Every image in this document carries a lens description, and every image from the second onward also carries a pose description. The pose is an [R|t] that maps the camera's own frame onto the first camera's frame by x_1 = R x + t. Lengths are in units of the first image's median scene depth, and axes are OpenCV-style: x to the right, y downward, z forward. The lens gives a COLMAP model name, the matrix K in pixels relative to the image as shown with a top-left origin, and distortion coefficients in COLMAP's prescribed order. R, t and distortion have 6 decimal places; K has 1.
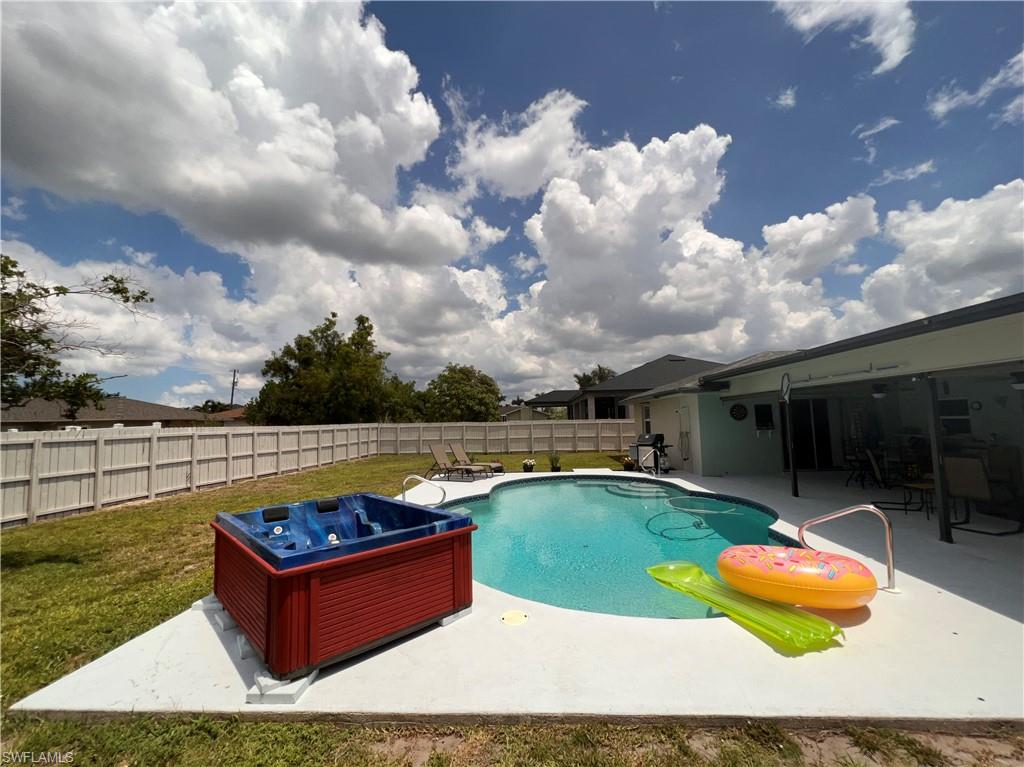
lens RADIAL K [[430.9, 0, 512.1], [0, 430.9, 384.3], [0, 0, 1]] dist [0.001874, 0.000190]
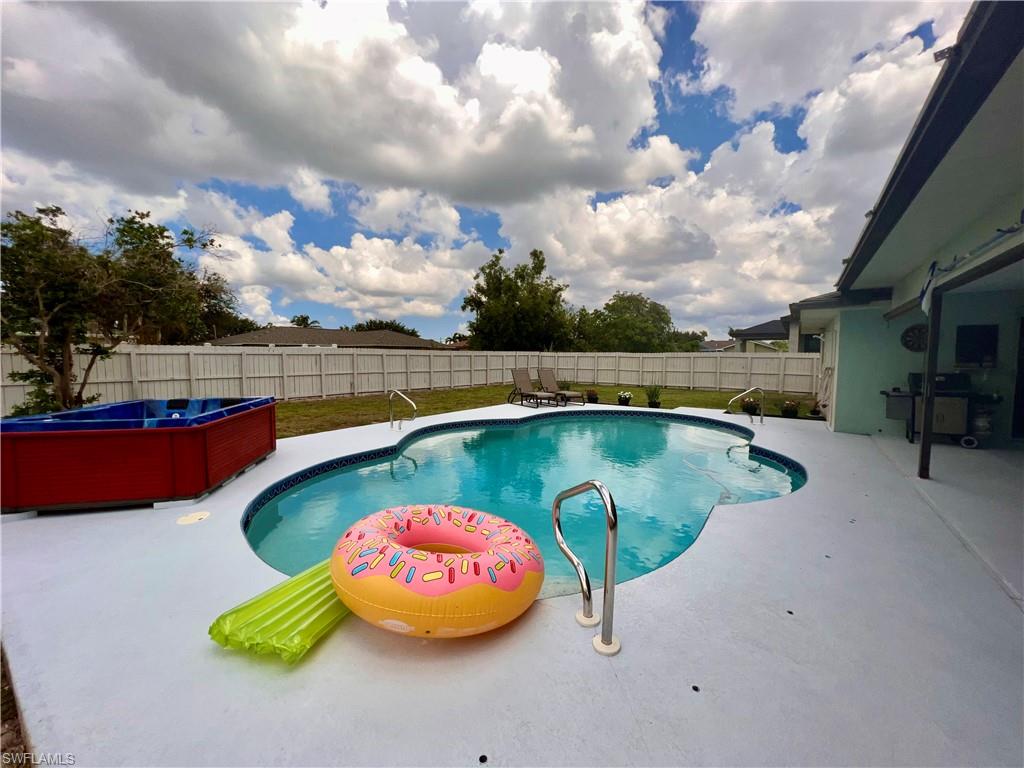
lens RADIAL K [[410.2, 0, 511.7], [0, 410.2, 386.1], [0, 0, 1]] dist [-0.001524, -0.000156]
pose [[0.848234, 0.066760, -0.525398, 0.175342], [0.018205, 0.987762, 0.154902, 0.015764], [0.529309, -0.140958, 0.836638, 0.098545]]
